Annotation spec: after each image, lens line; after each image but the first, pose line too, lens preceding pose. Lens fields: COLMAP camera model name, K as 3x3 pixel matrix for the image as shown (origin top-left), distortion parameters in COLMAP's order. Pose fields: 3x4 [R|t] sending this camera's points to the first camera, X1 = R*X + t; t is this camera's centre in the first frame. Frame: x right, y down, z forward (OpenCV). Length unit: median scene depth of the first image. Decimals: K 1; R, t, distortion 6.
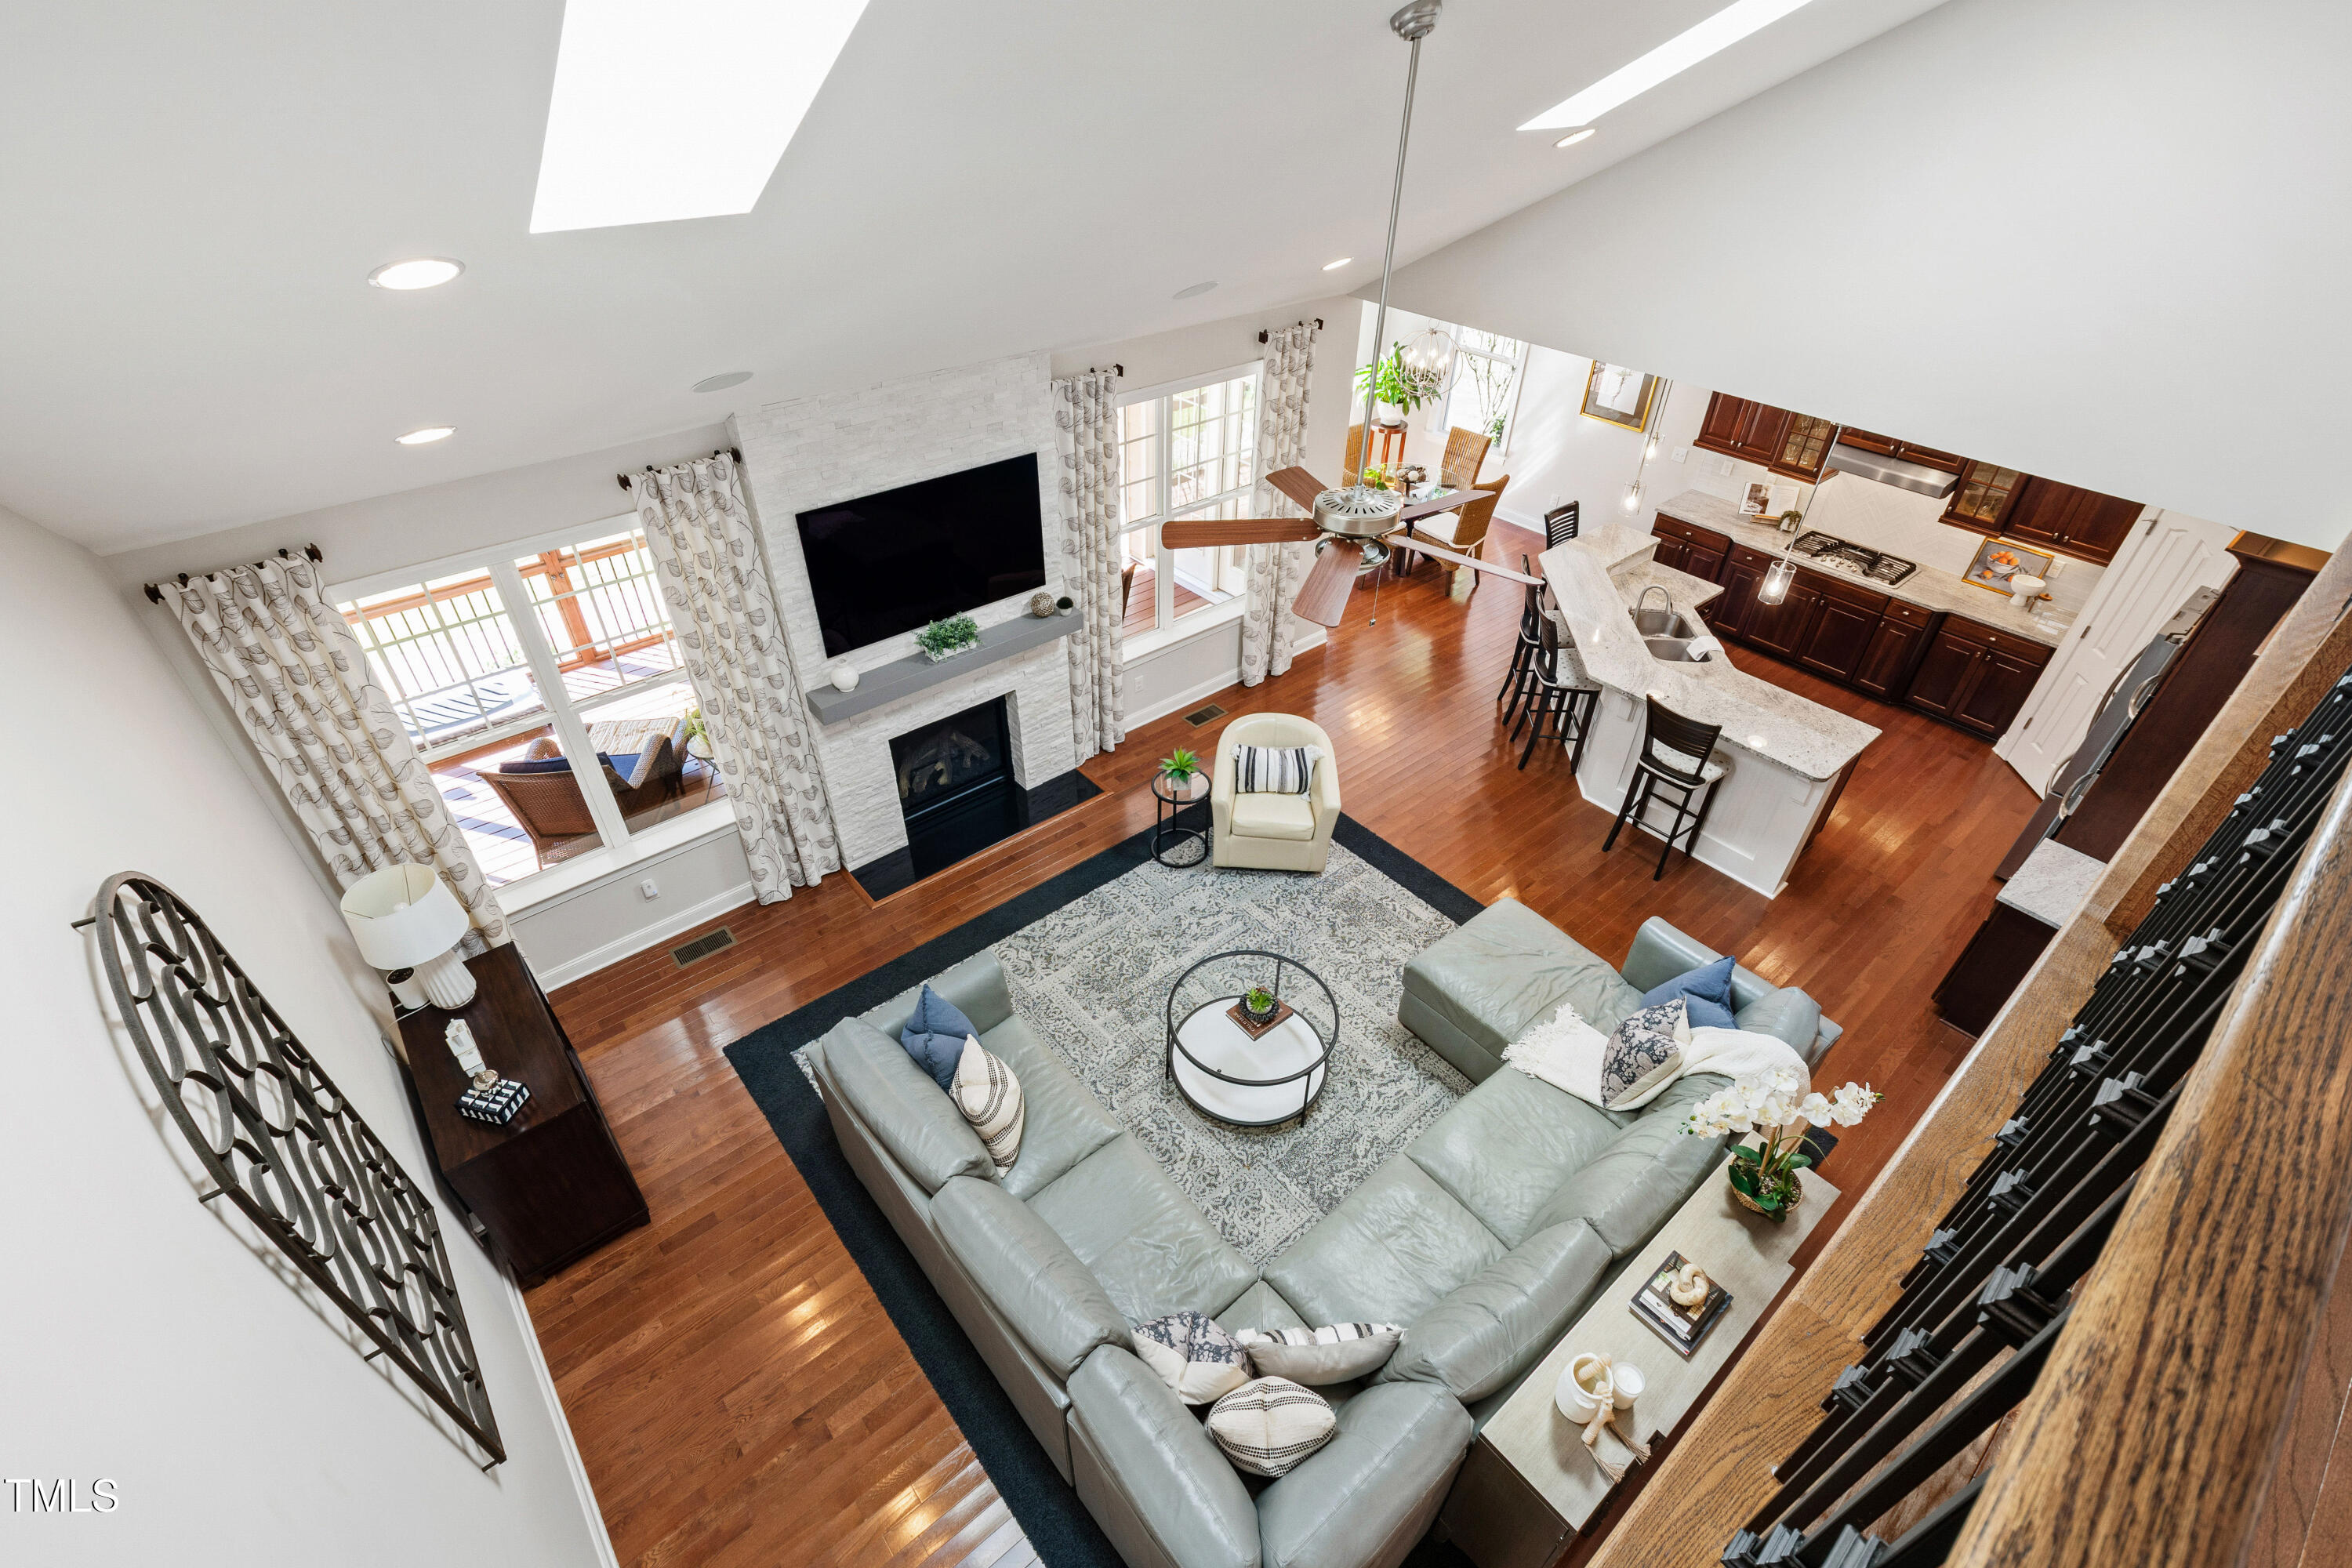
lens RADIAL K [[1047.3, 0, 1168.3], [0, 1047.3, 813.7], [0, 0, 1]] dist [-0.000854, 0.000130]
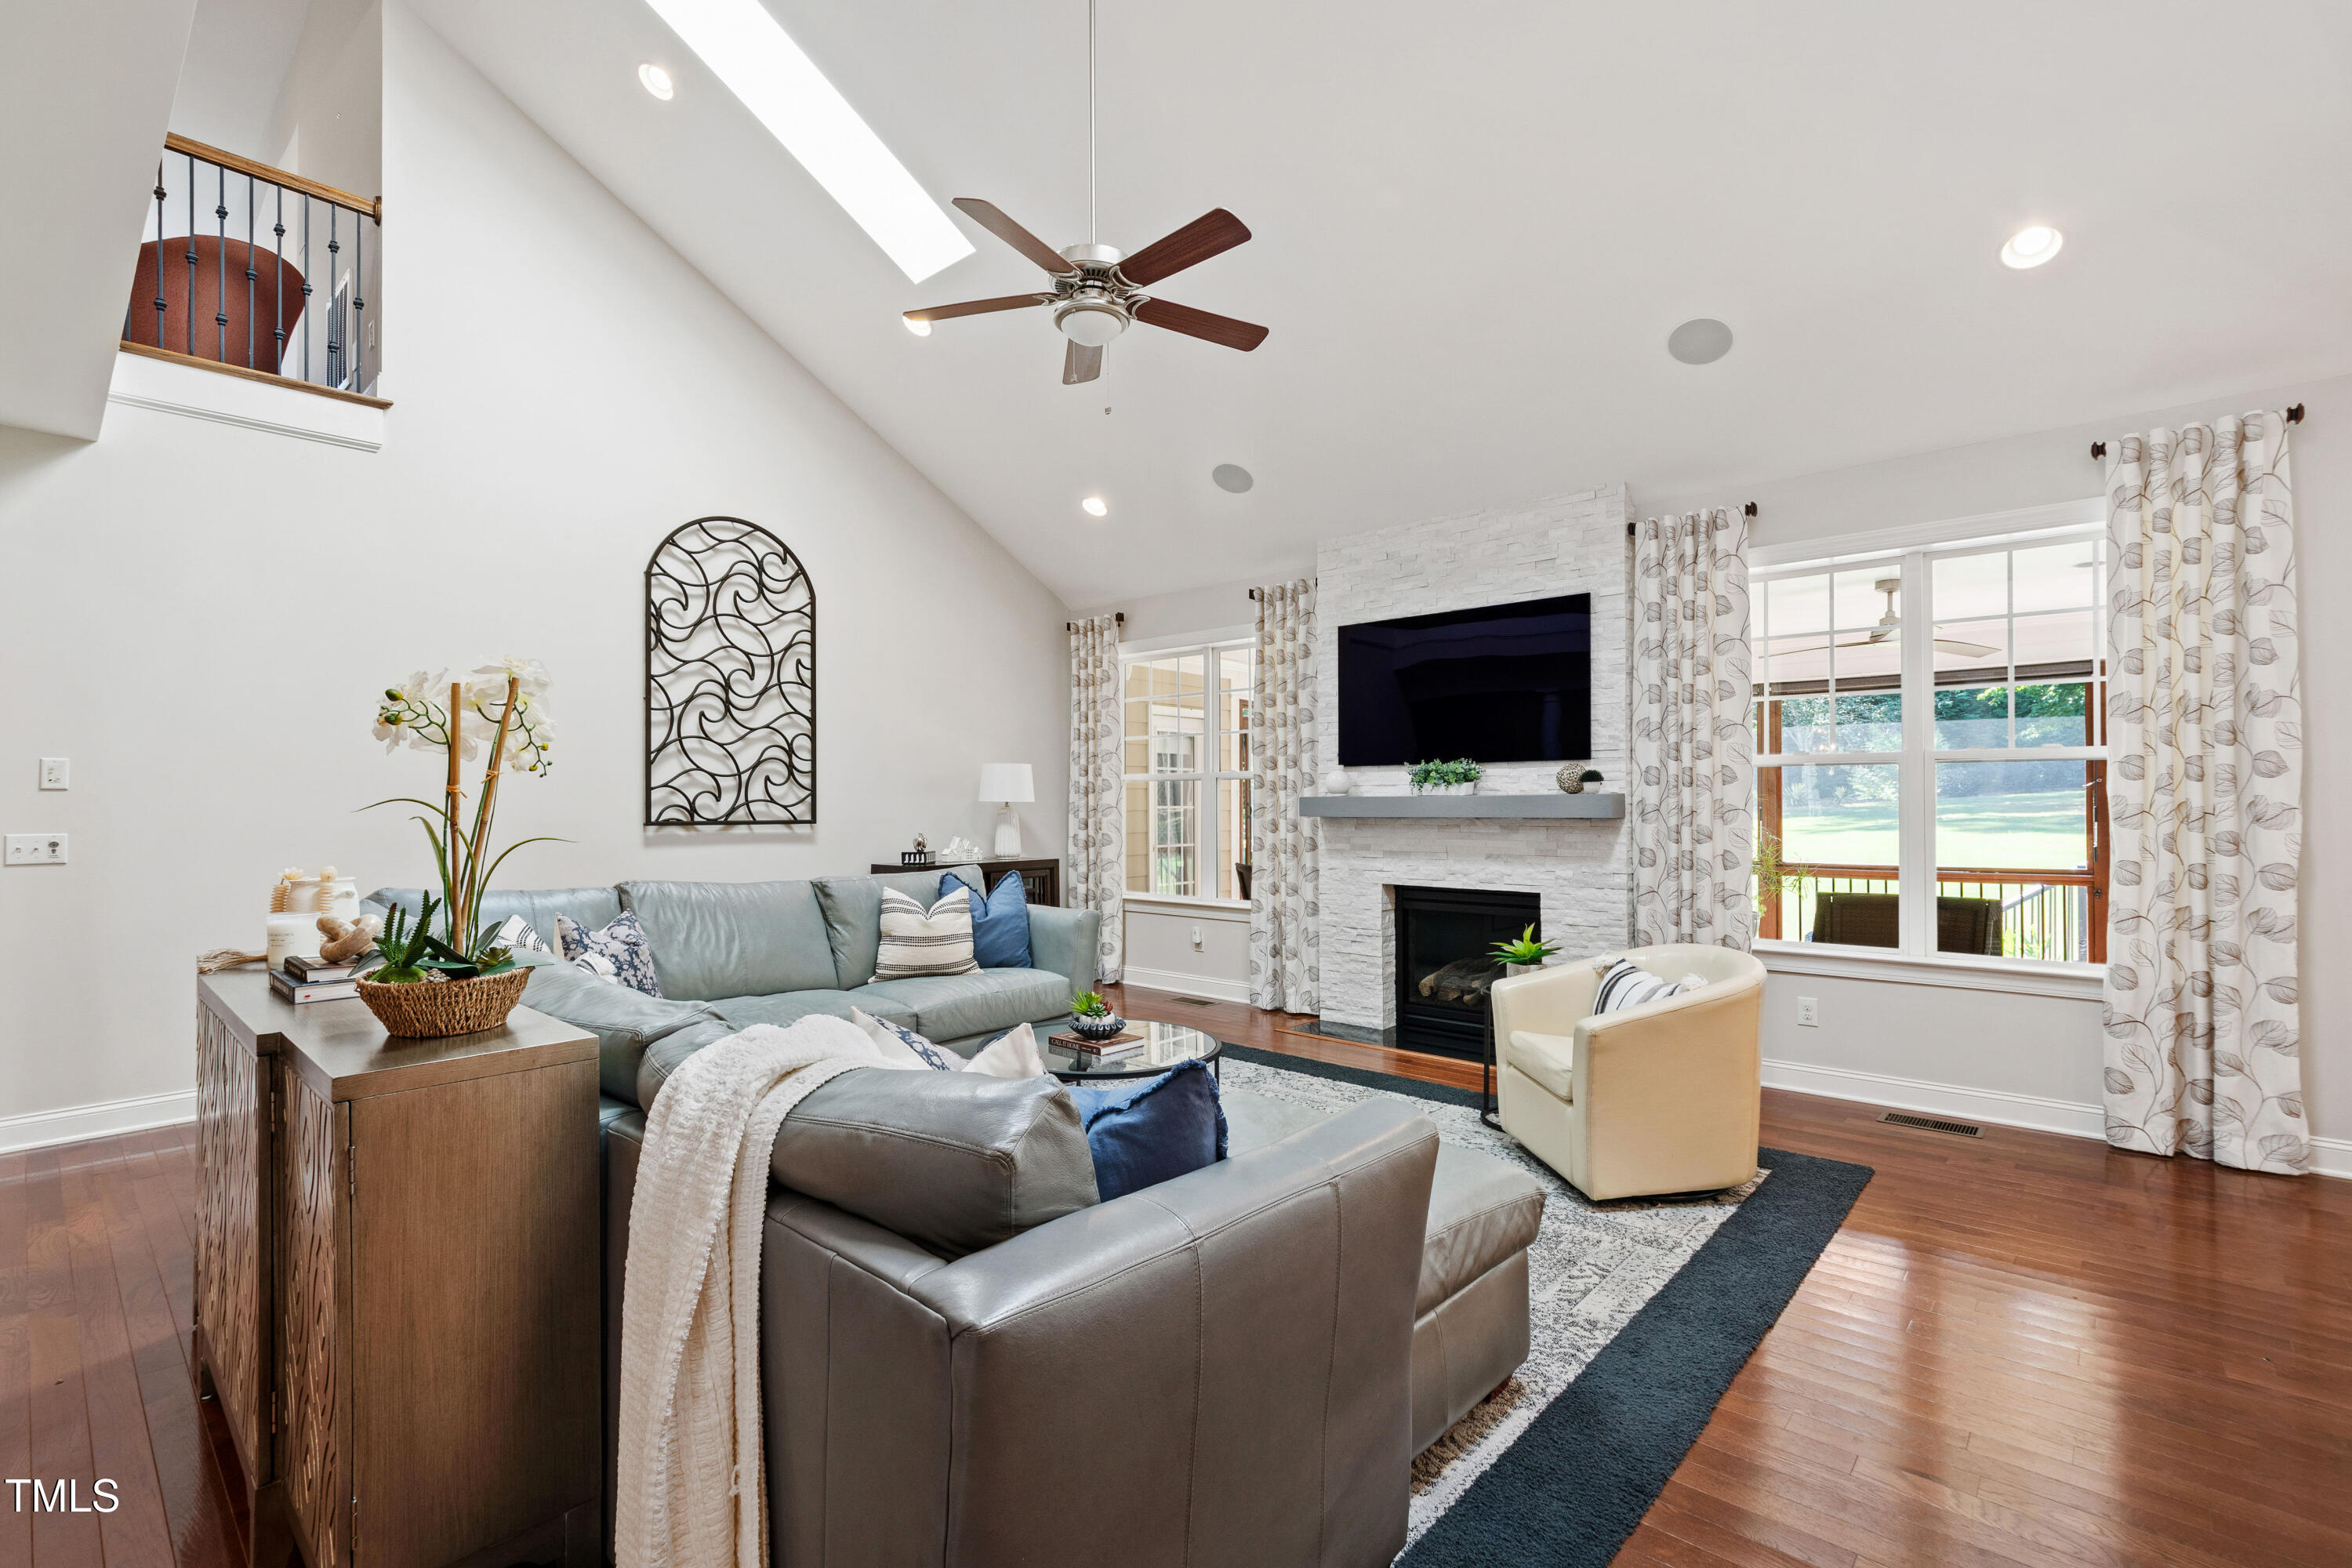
lens RADIAL K [[1047.3, 0, 1168.3], [0, 1047.3, 813.7], [0, 0, 1]] dist [-0.000854, 0.000130]
pose [[0.151849, -0.016138, -0.988272, 0.651792], [-0.615708, 0.780627, -0.107351, 0.101680], [0.773205, 0.624788, 0.108601, 0.726583]]
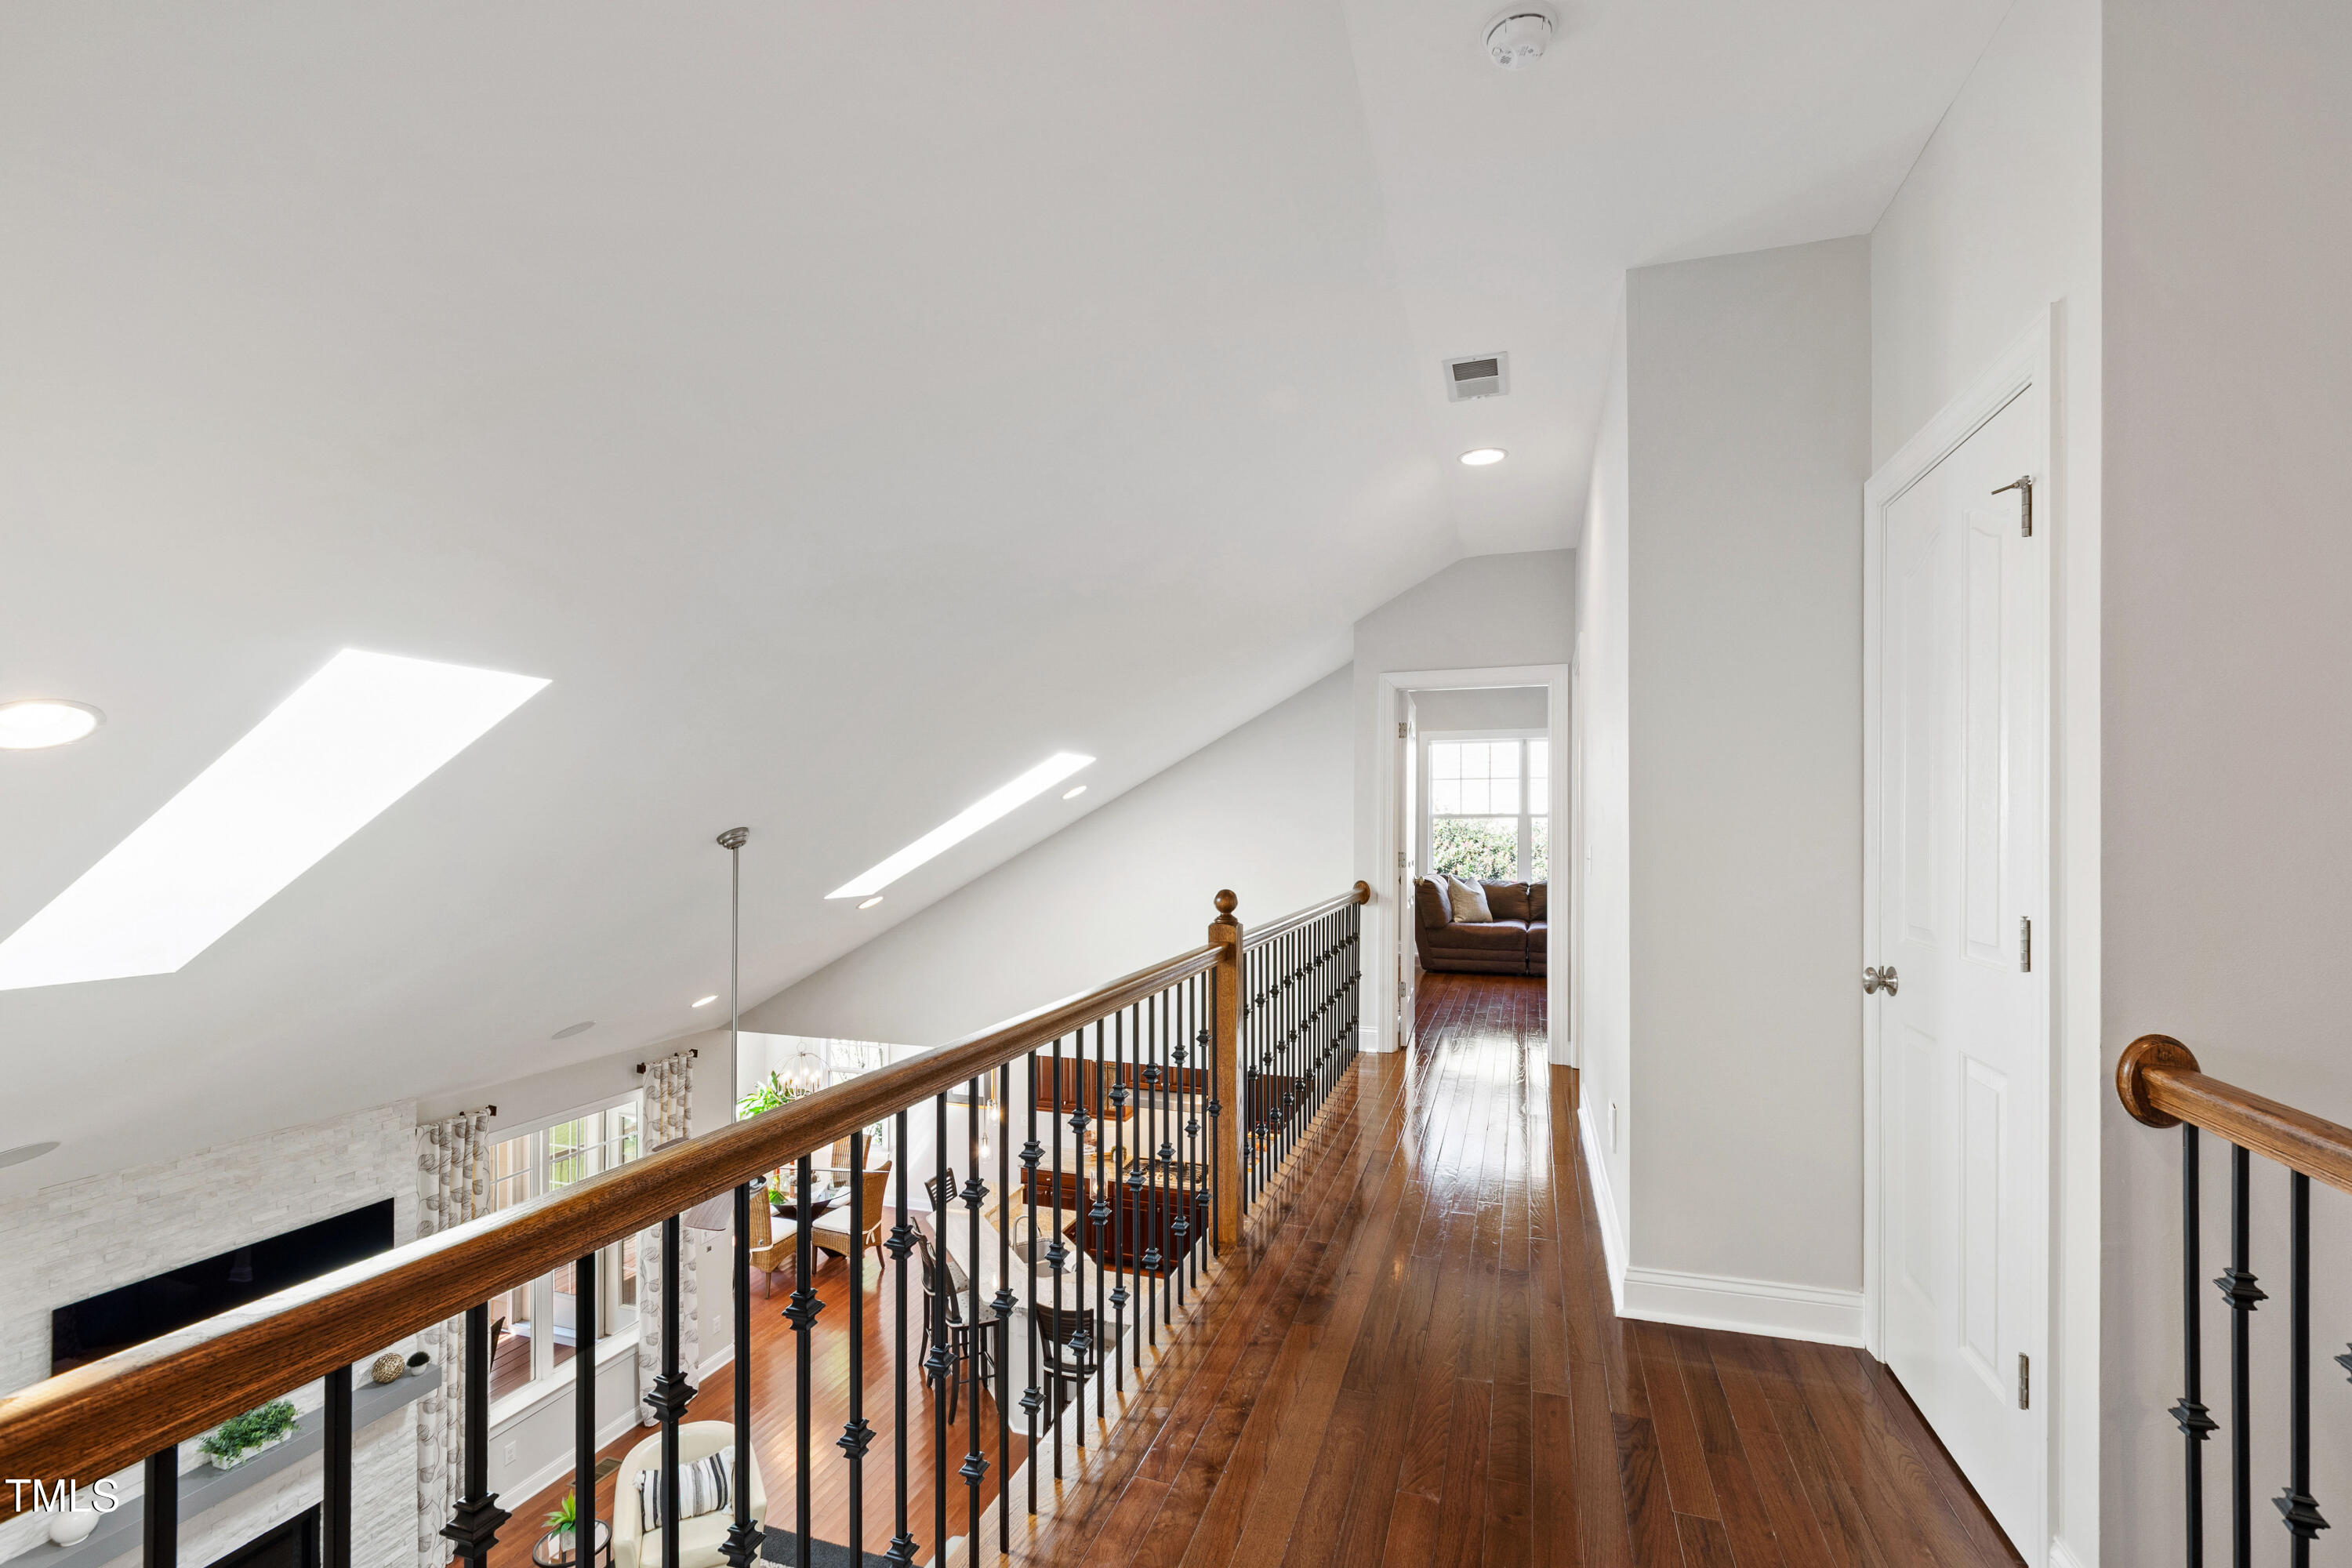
lens RADIAL K [[1047.3, 0, 1168.3], [0, 1047.3, 813.7], [0, 0, 1]] dist [-0.000854, 0.000130]
pose [[0.850007, -0.007942, 0.526712, -0.021247], [0.336705, 0.777157, -0.531656, 0.140390], [-0.405115, 0.629257, 0.663262, -0.174349]]
